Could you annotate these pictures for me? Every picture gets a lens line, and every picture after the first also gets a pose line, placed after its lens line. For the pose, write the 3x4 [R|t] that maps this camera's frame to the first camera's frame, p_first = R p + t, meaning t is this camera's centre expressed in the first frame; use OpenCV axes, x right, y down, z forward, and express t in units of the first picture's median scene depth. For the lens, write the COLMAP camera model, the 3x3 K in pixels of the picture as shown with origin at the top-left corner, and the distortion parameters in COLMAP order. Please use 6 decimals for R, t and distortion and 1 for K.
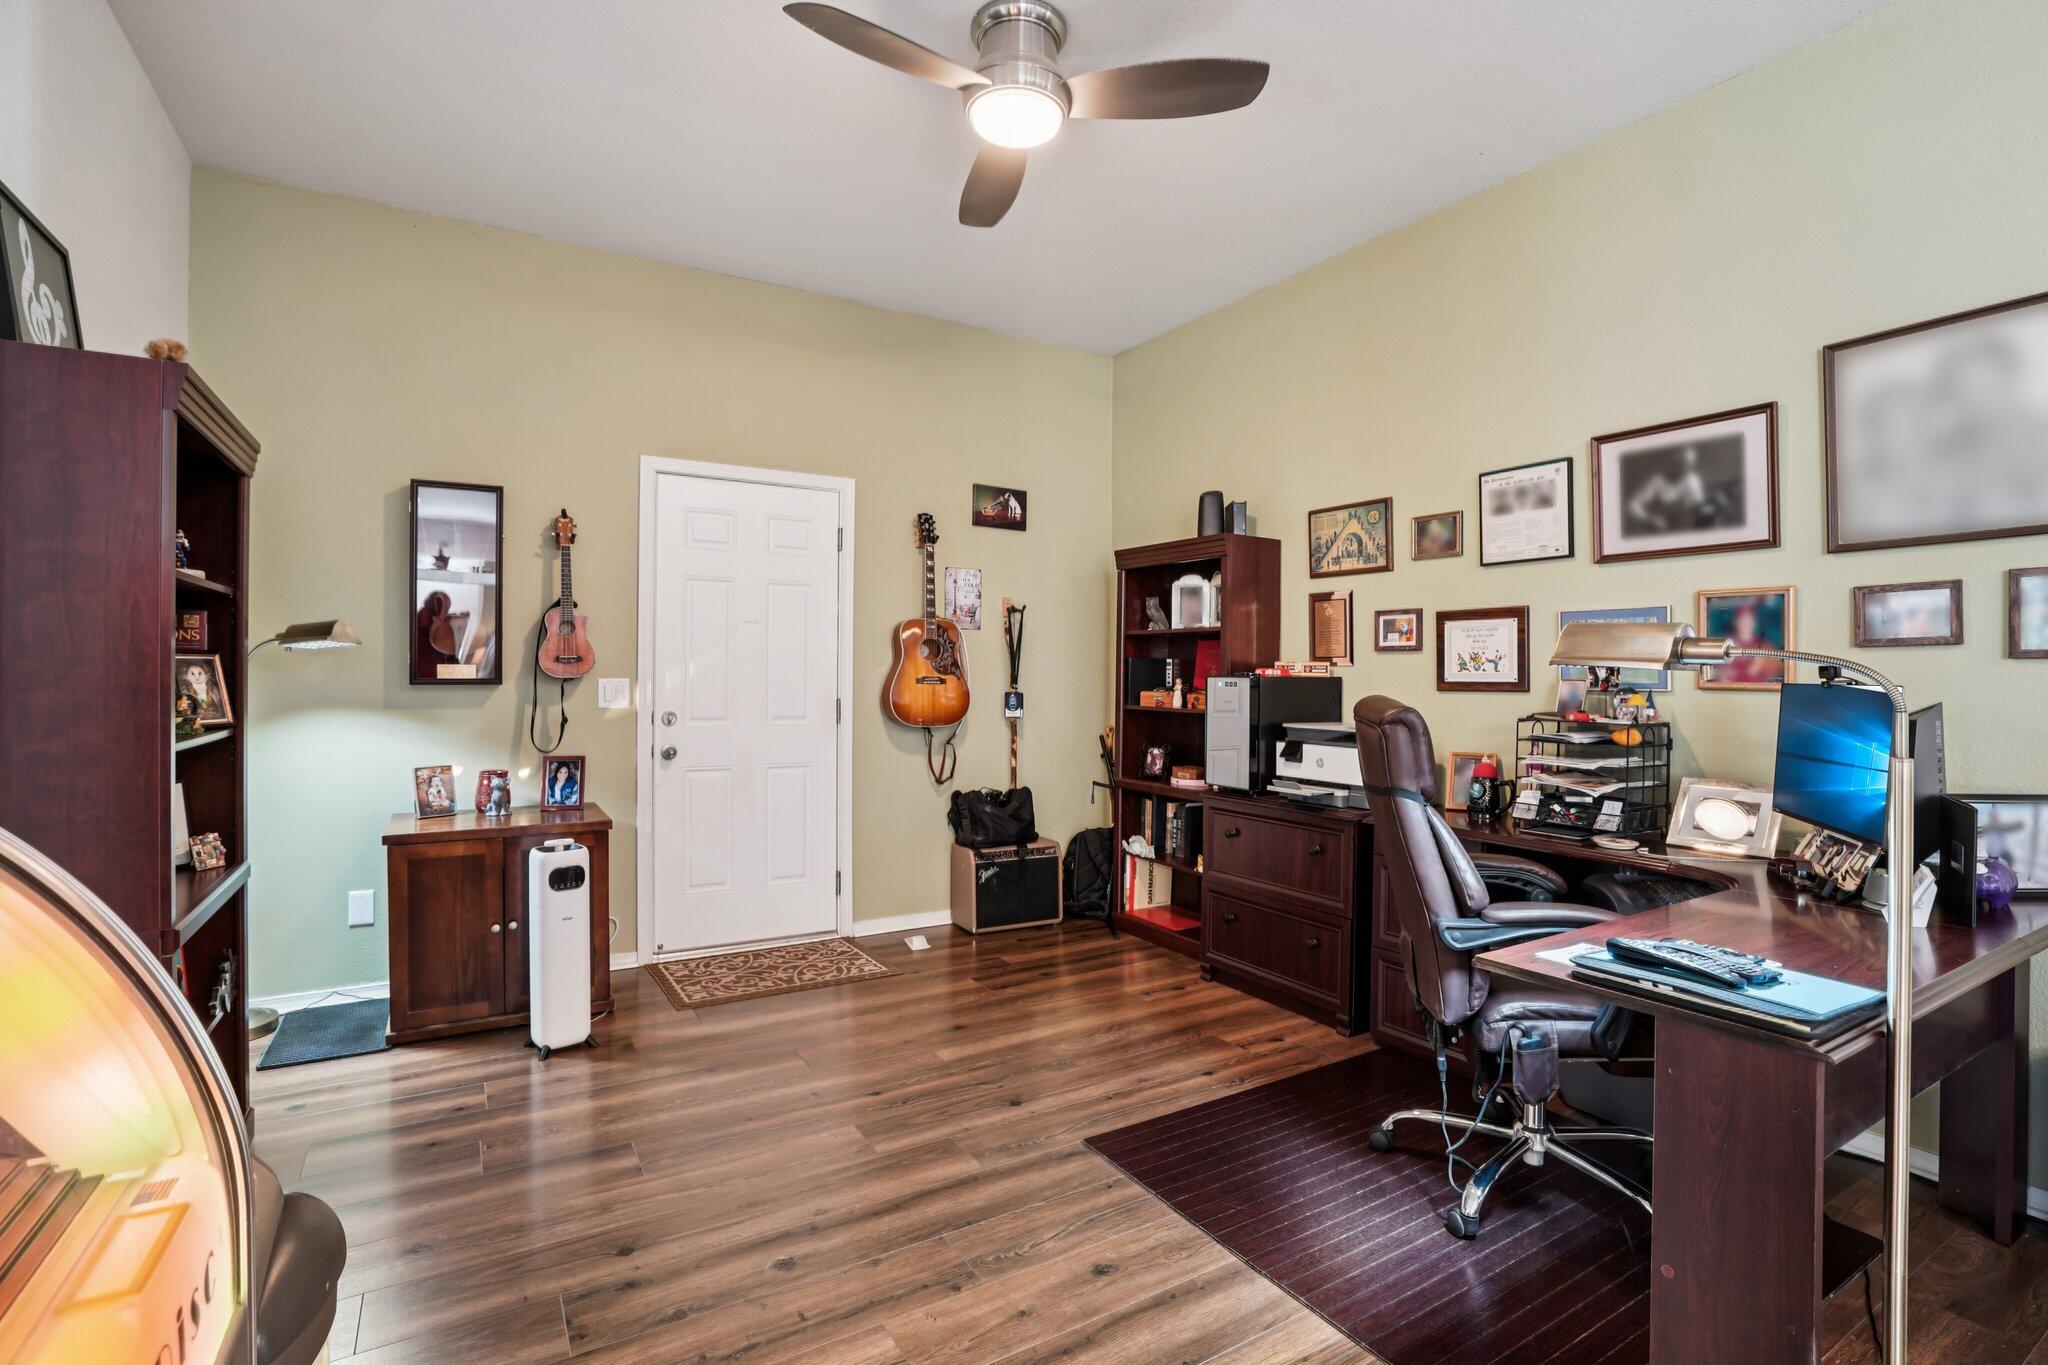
lens RADIAL K [[971.0, 0, 1026.6], [0, 971.0, 676.2], [0, 0, 1]] dist [-0.053859, 0.023945]
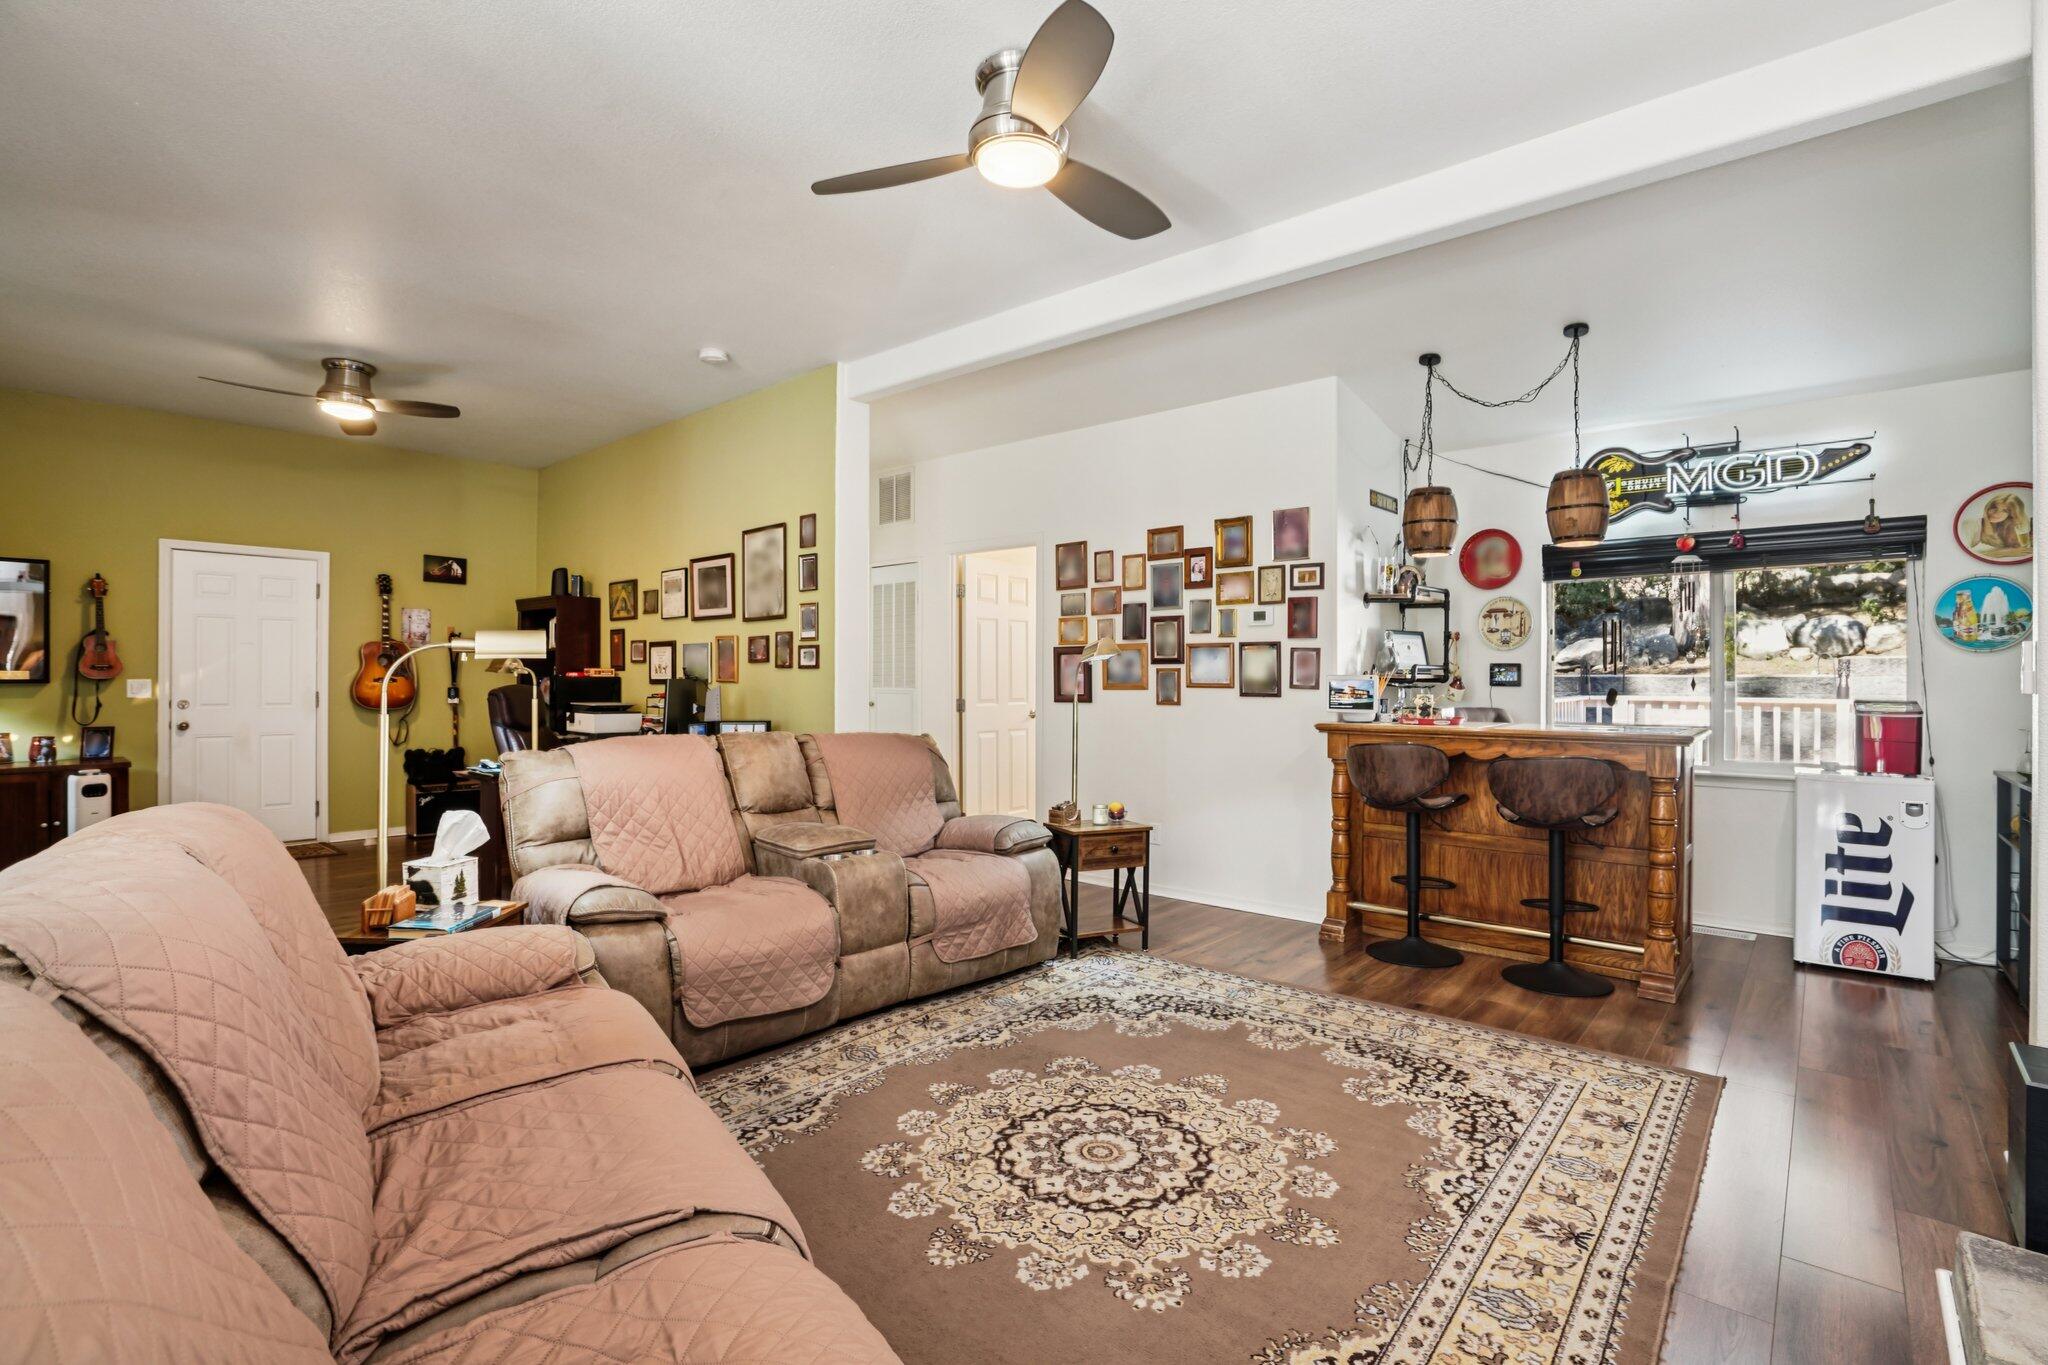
lens RADIAL K [[971.0, 0, 1026.6], [0, 971.0, 676.2], [0, 0, 1]] dist [-0.053859, 0.023945]
pose [[0.956160, -0.003123, 0.292829, 0.542556], [0.004148, 0.999987, -0.002880, 0.008339], [-0.292817, 0.003968, 0.956160, -0.965054]]
